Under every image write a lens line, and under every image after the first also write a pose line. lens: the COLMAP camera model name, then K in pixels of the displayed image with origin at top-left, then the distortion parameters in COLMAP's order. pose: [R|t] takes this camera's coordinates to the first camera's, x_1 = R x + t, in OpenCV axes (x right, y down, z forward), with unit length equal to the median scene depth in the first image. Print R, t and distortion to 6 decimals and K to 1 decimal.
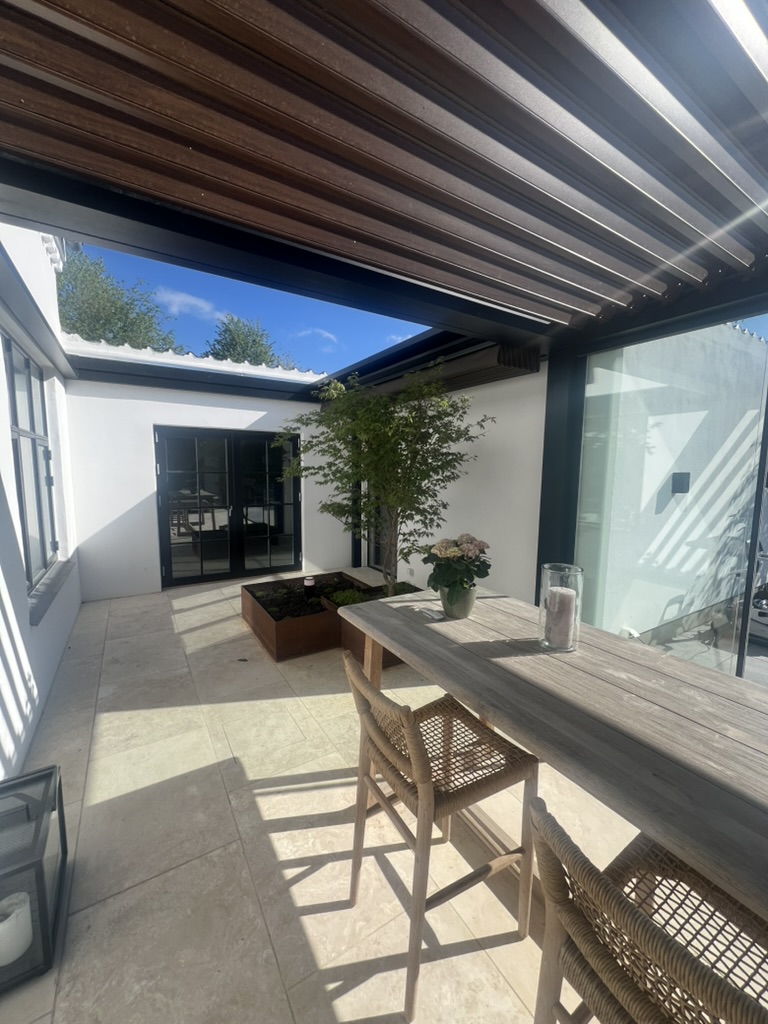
lens RADIAL K [[404.4, 0, 378.7], [0, 404.4, 514.7], [0, 0, 1]] dist [-0.000271, 0.000175]
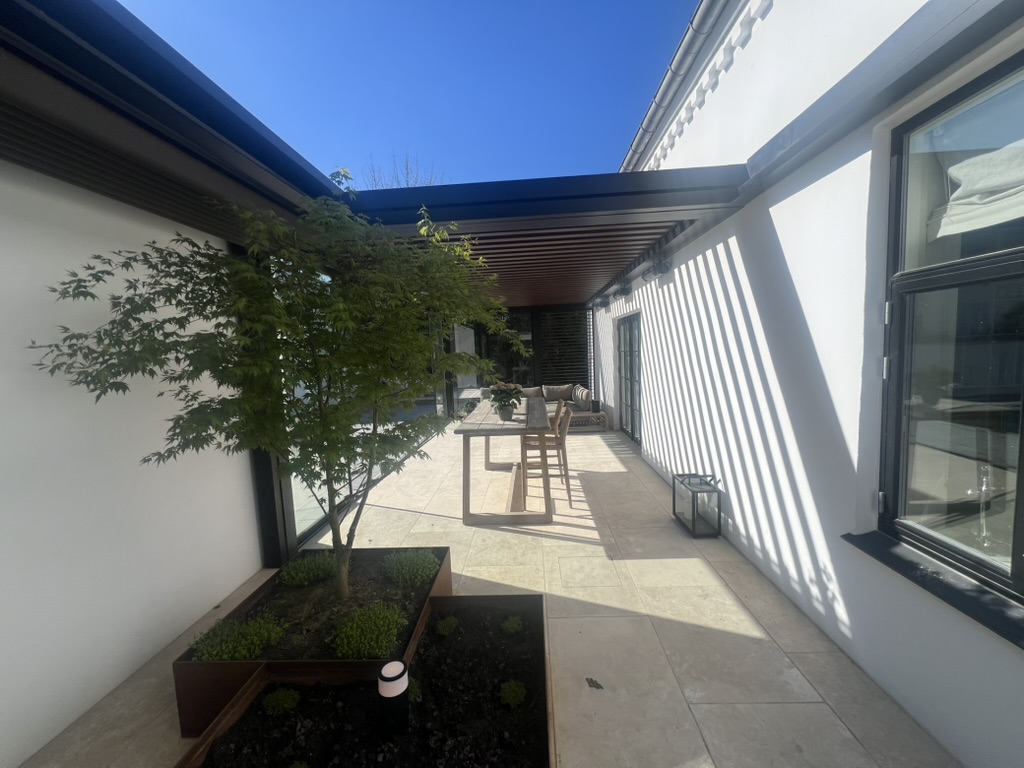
lens RADIAL K [[404.4, 0, 511.5], [0, 404.4, 384.0], [0, 0, 1]] dist [-0.000271, 0.000175]
pose [[-0.828258, -0.017850, 0.560062, -0.536320], [0.101107, 0.978327, 0.180704, -0.169734], [-0.551150, 0.206296, -0.808502, 1.399259]]
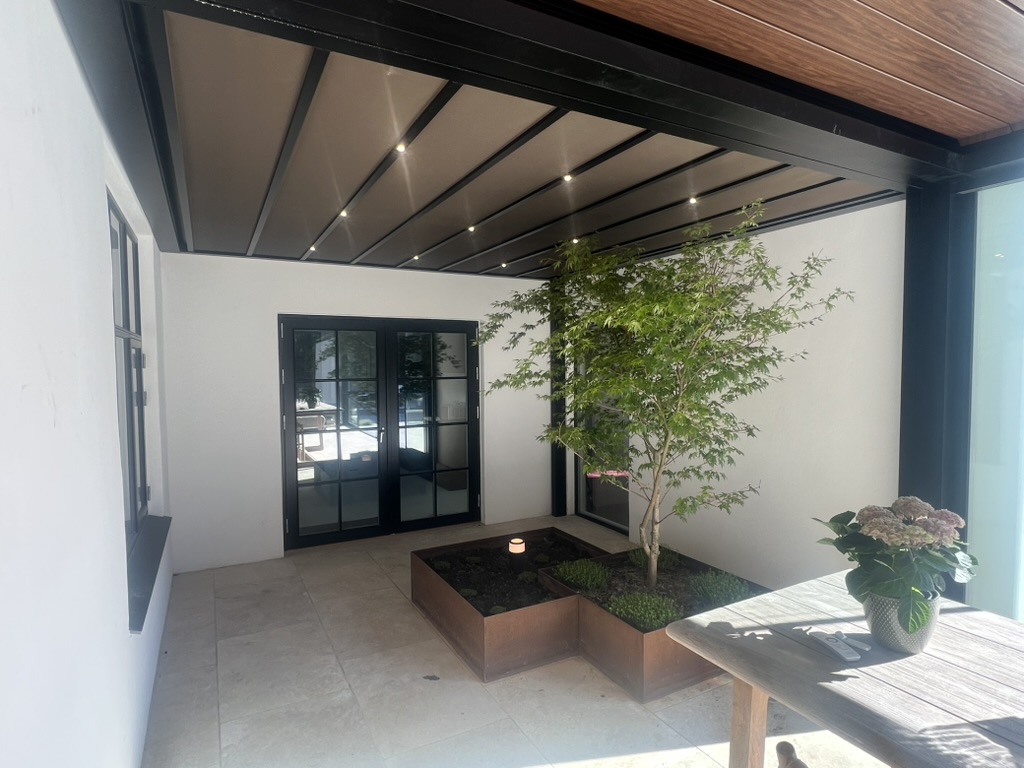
lens RADIAL K [[563.1, 0, 512.7], [0, 563.1, 386.7], [0, 0, 1]] dist [-0.000715, -0.000511]
pose [[0.998368, -0.015846, -0.054874, -0.149431], [0.011686, 0.997092, -0.075310, -0.027343], [0.055908, 0.074546, 0.995649, 0.091218]]
